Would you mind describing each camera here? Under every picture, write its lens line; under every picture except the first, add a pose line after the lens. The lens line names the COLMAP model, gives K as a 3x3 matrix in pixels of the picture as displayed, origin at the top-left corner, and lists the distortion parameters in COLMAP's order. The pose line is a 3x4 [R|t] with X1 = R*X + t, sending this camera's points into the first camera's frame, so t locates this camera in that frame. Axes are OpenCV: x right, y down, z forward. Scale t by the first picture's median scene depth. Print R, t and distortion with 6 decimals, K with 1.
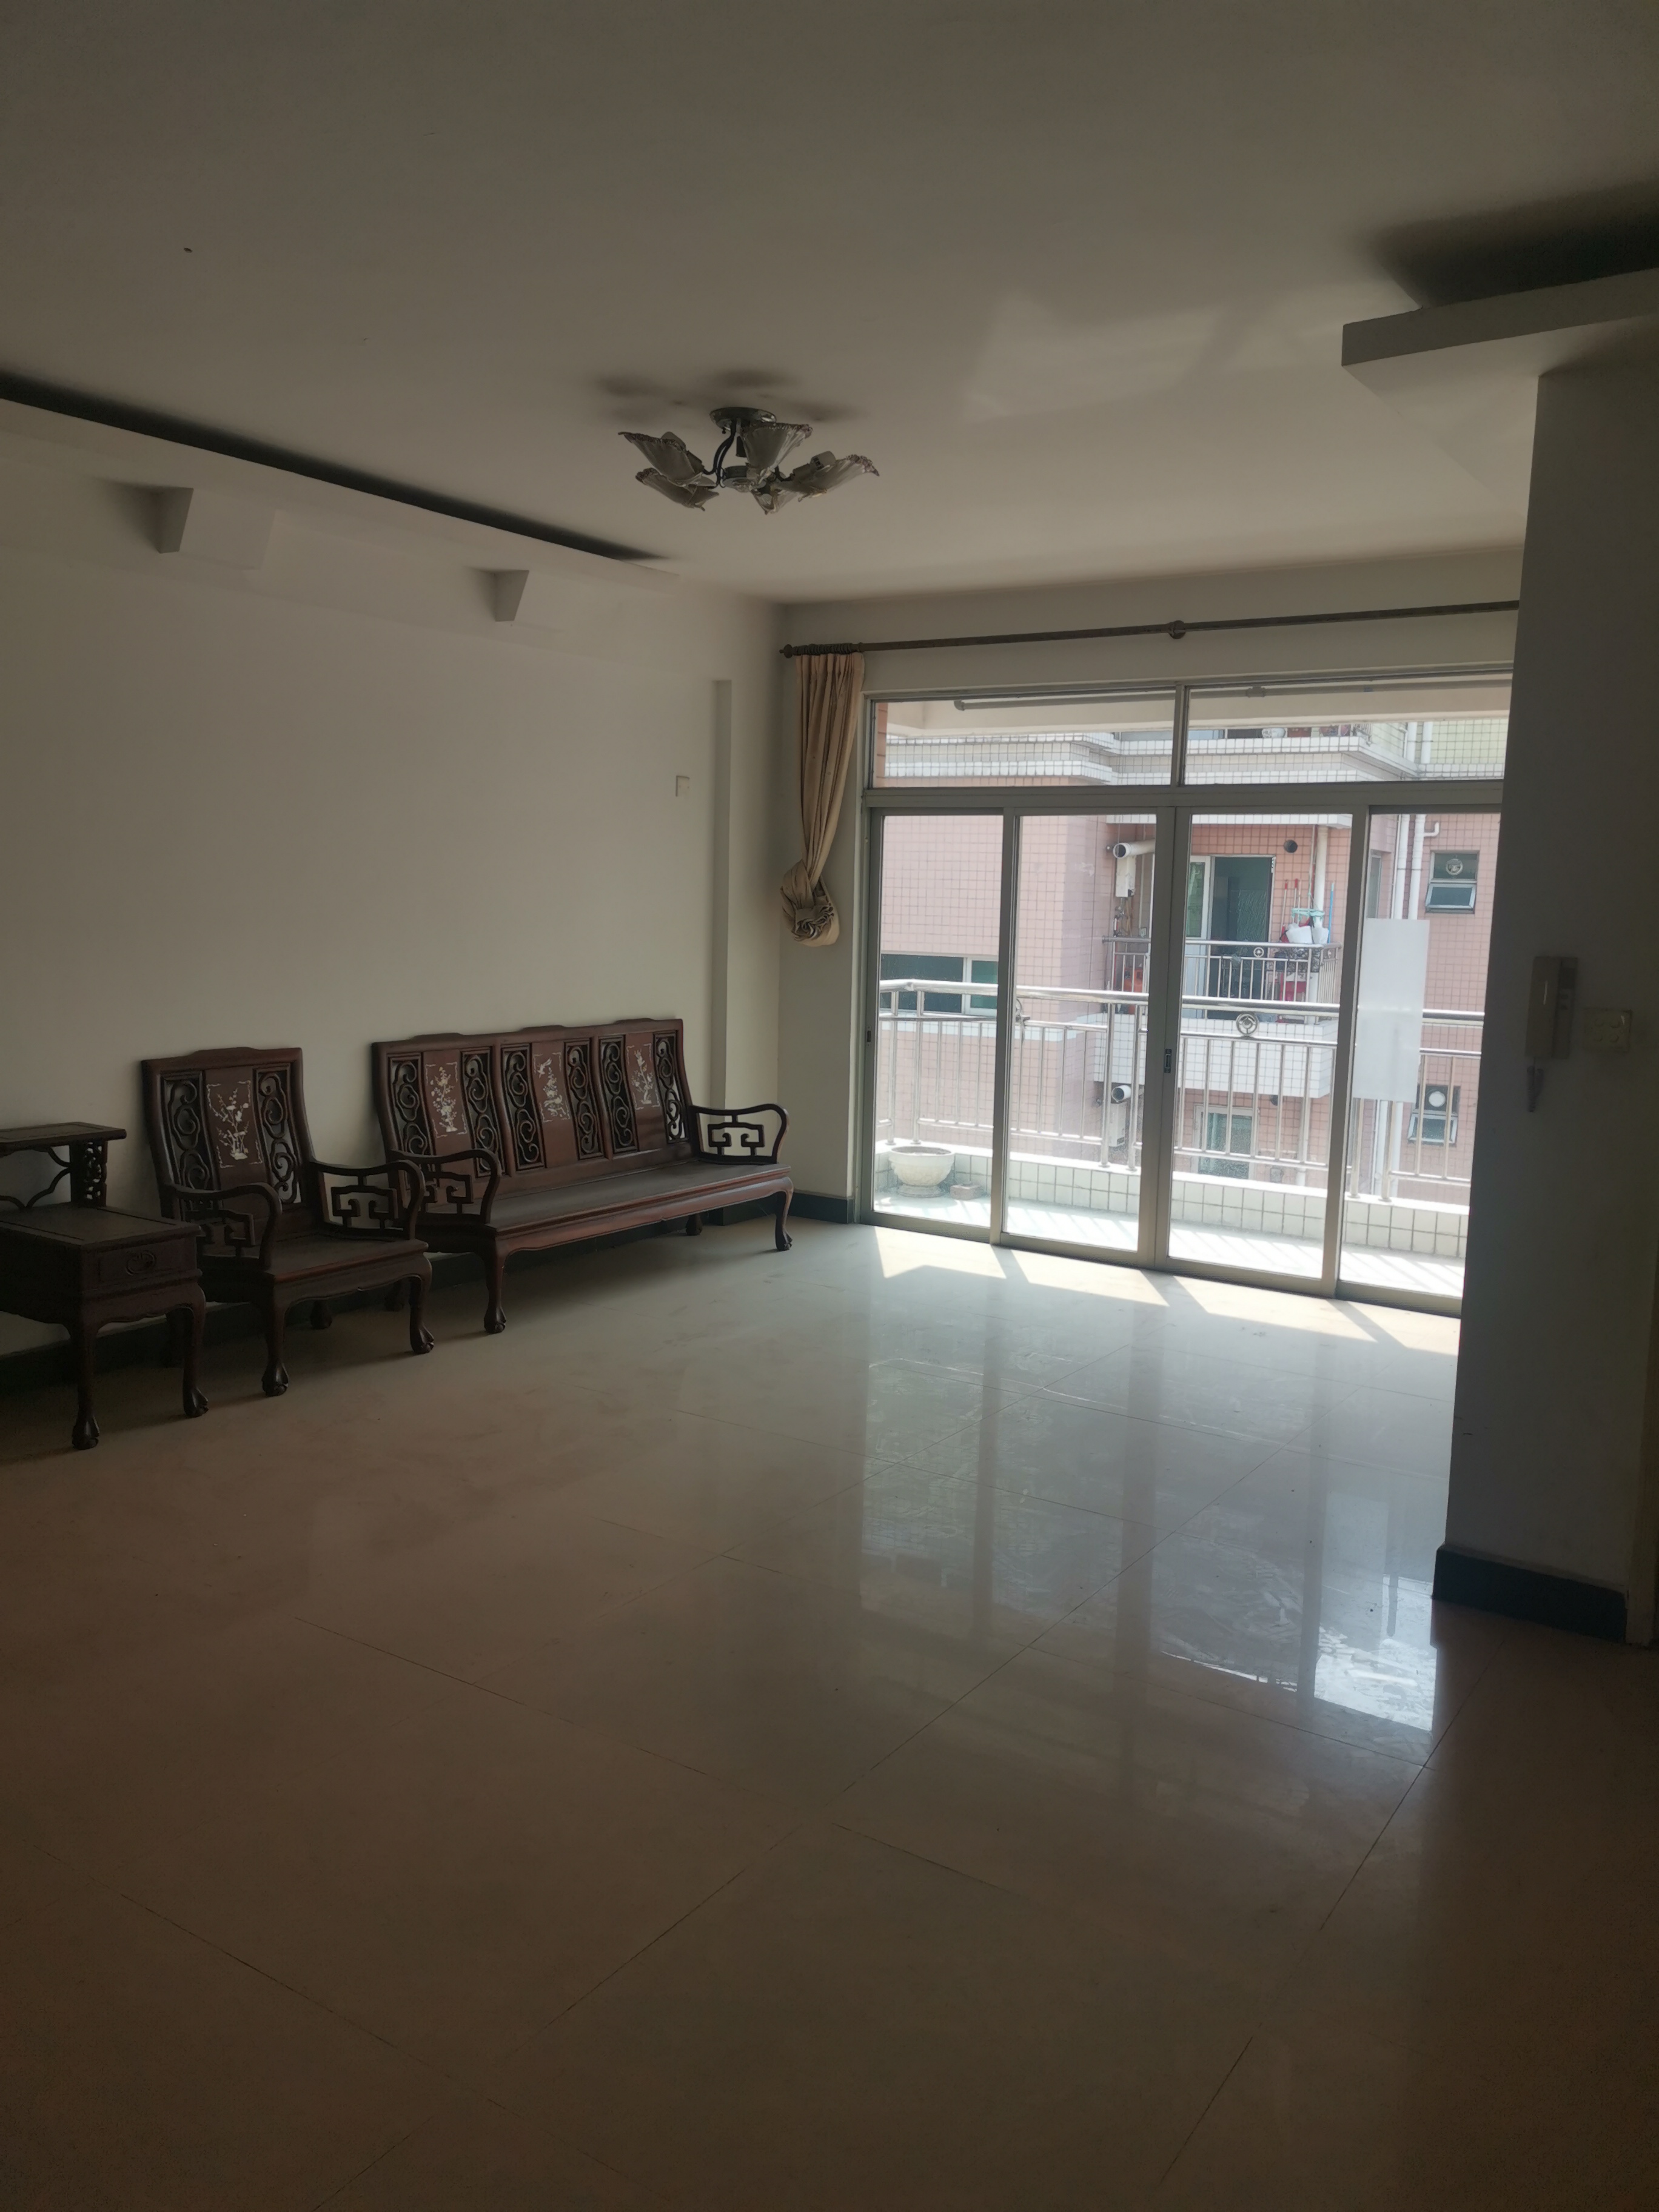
lens RADIAL K [[1696.2, 0, 831.1], [0, 1696.2, 1106.7], [0, 0, 1]] dist [0.042835, -0.038370]
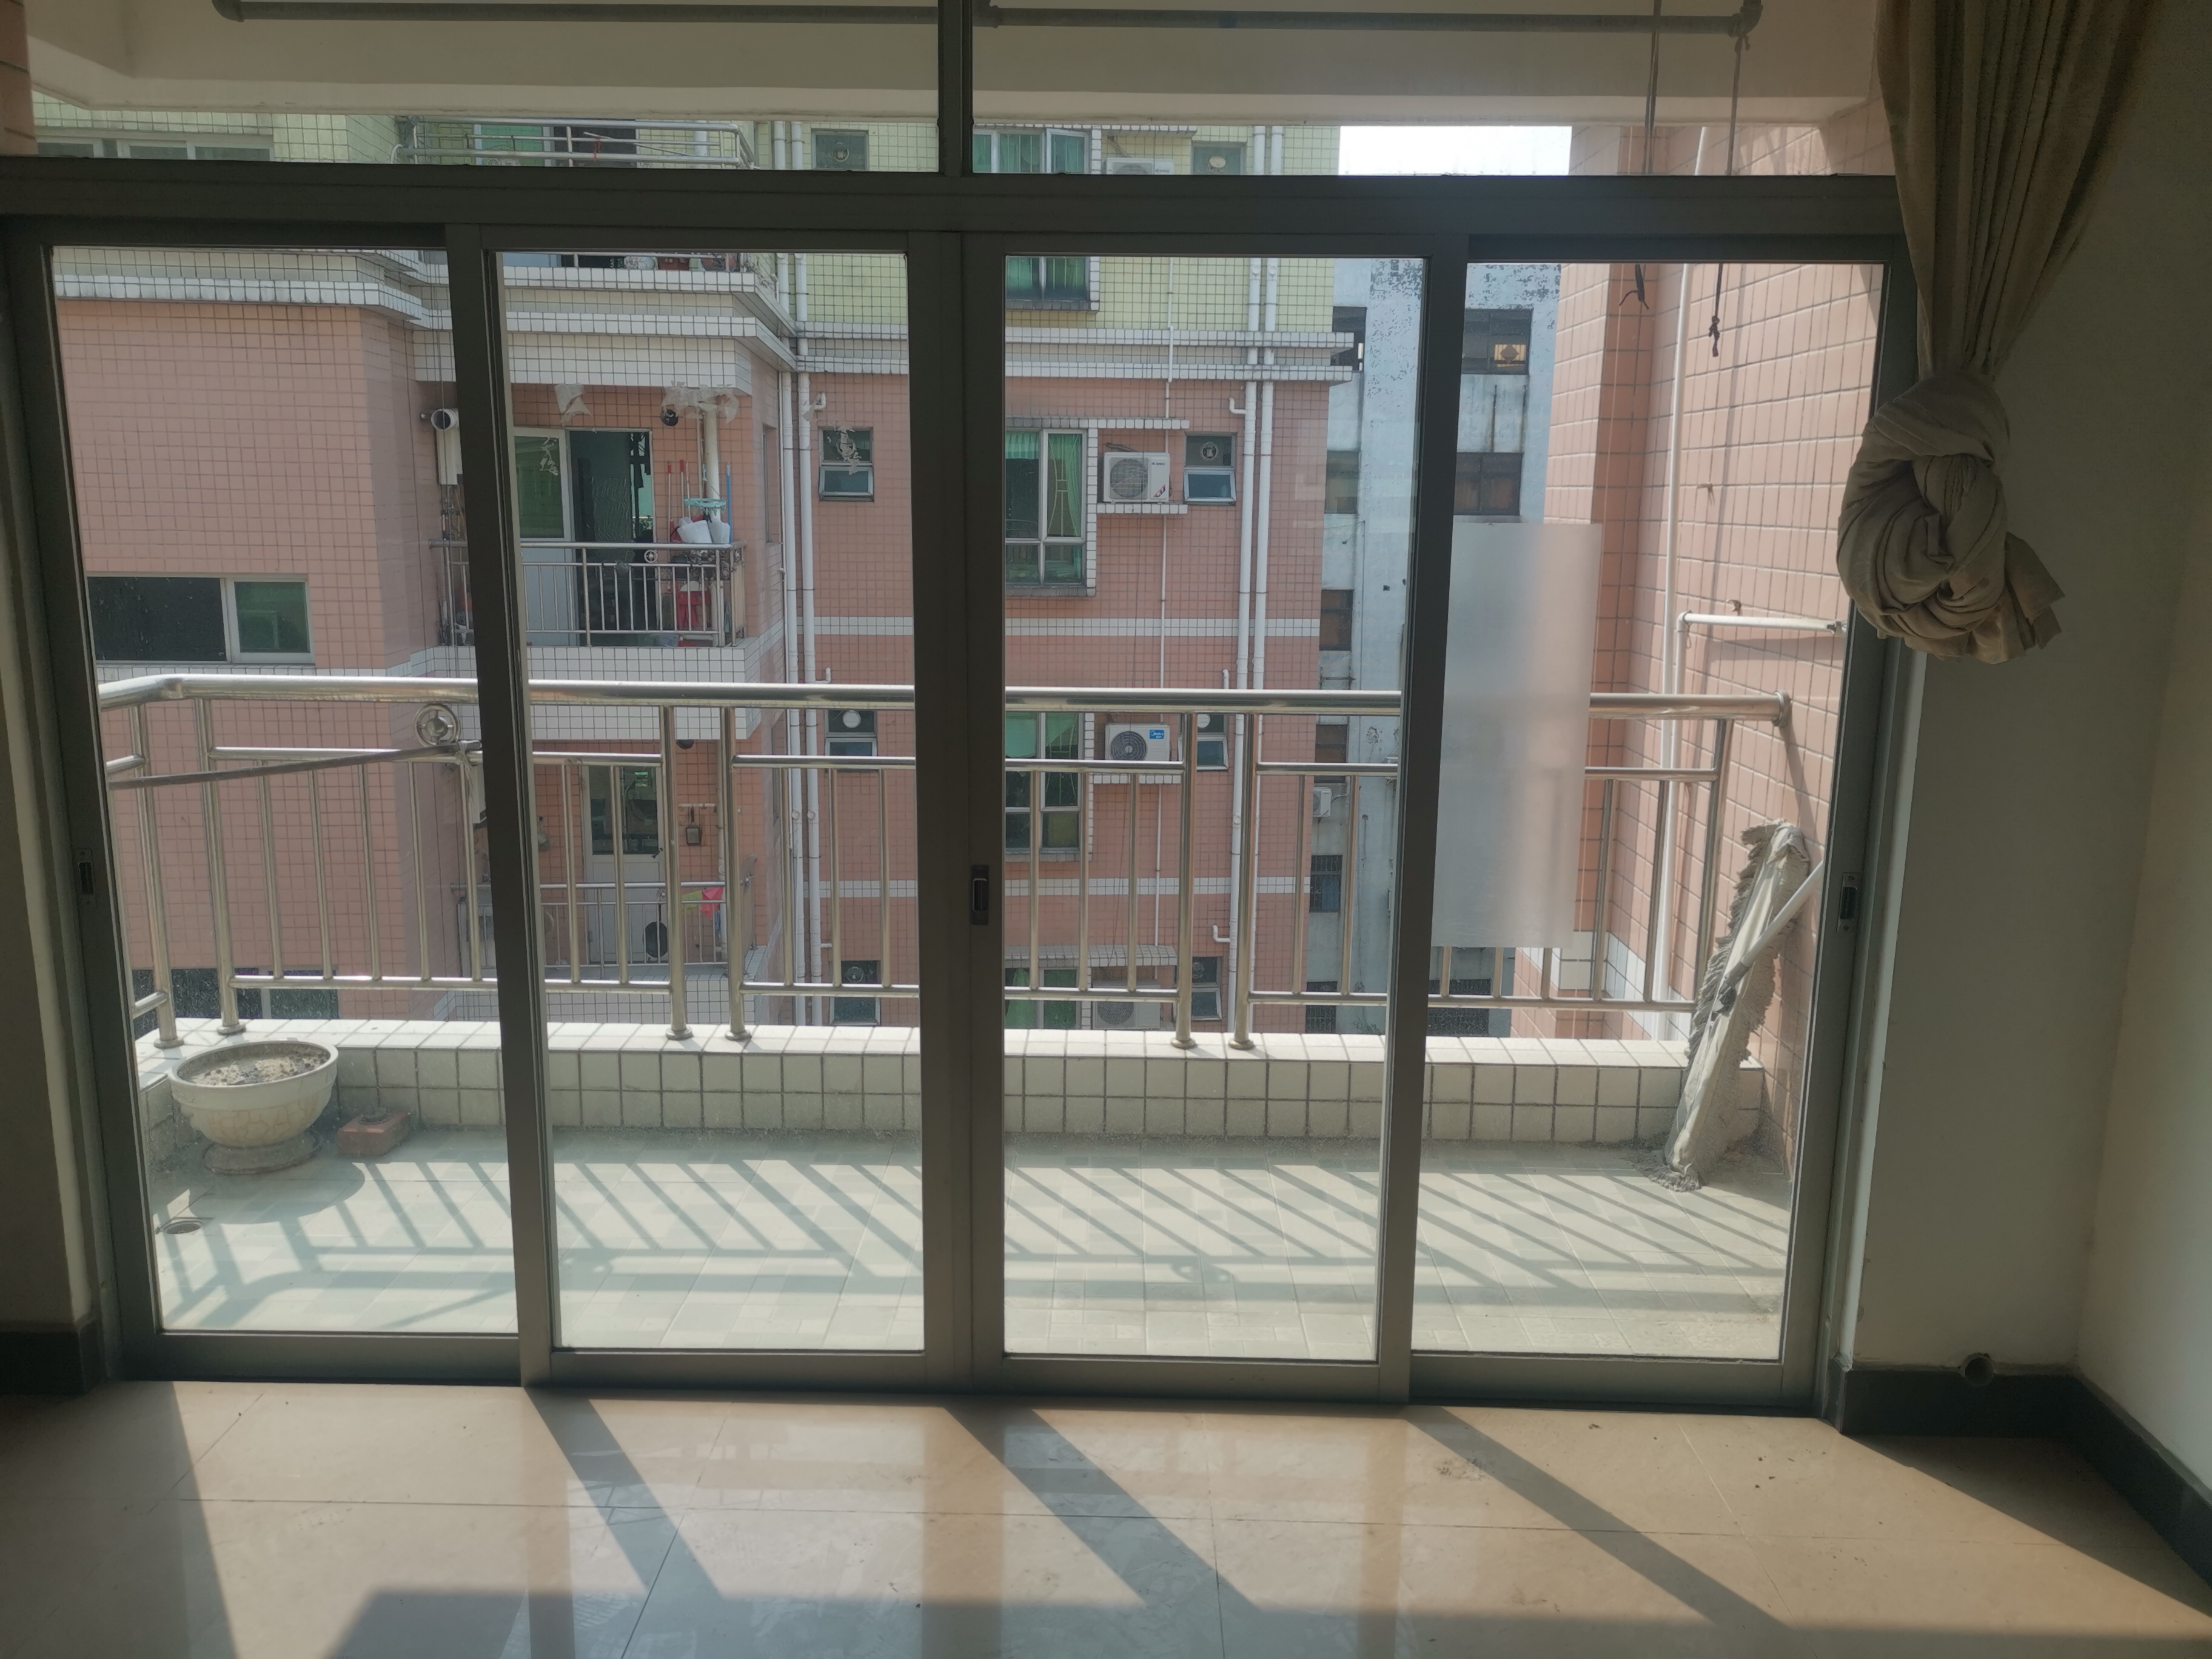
lens RADIAL K [[1696.2, 0, 1104.1], [0, 1696.2, 824.2], [0, 0, 1]] dist [0.042835, -0.038370]
pose [[0.842884, -0.117453, 0.525120, 0.005926], [0.078201, 0.992264, 0.096416, -0.028843], [-0.532383, -0.040202, 0.845549, 0.235394]]
